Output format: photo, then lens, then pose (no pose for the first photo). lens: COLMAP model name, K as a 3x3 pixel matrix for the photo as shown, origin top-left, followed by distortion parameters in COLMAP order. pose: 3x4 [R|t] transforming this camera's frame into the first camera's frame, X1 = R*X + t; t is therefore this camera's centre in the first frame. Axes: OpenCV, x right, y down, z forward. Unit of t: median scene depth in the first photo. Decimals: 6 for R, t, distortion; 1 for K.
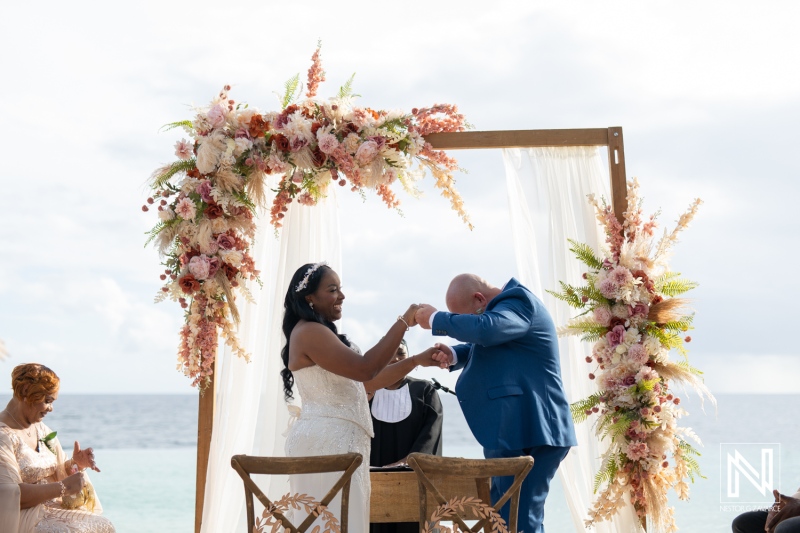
lens RADIAL K [[1157.0, 0, 403.4], [0, 1157.0, 259.9], [0, 0, 1]] dist [0.014690, 0.000000]
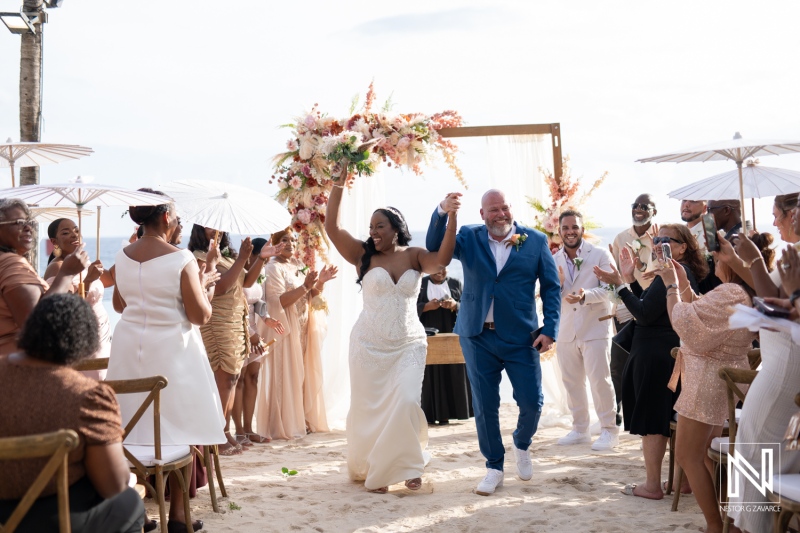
lens RADIAL K [[1157.0, 0, 400.2], [0, 1157.0, 268.3], [0, 0, 1]] dist [0.014690, 0.000000]
pose [[0.999799, -0.019968, 0.001669, -0.042256], [0.019490, 0.988454, 0.150265, -0.165651], [-0.004650, -0.150202, 0.988644, -0.648179]]
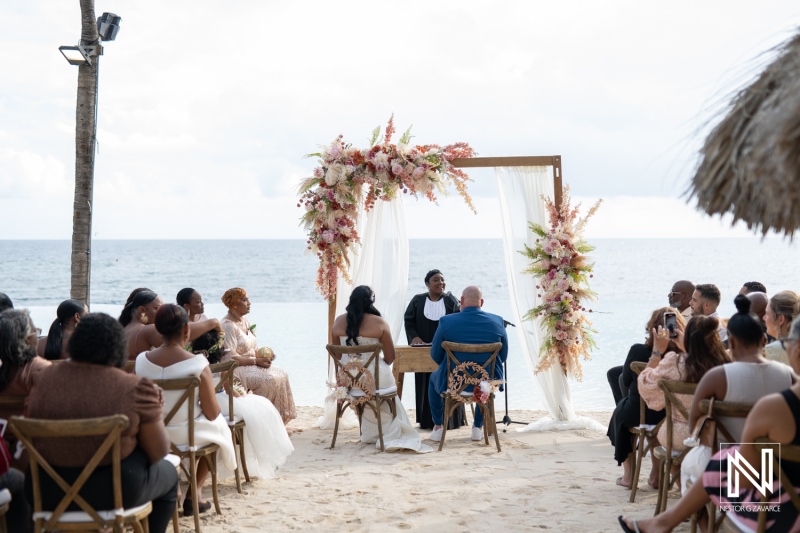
lens RADIAL K [[1157.0, 0, 399.7], [0, 1157.0, 270.0], [0, 0, 1]] dist [0.014690, 0.000000]
pose [[0.999419, -0.000817, -0.034069, 0.000921], [0.005755, 0.989404, 0.145075, -0.206602], [0.033589, -0.145187, 0.988834, -0.824229]]
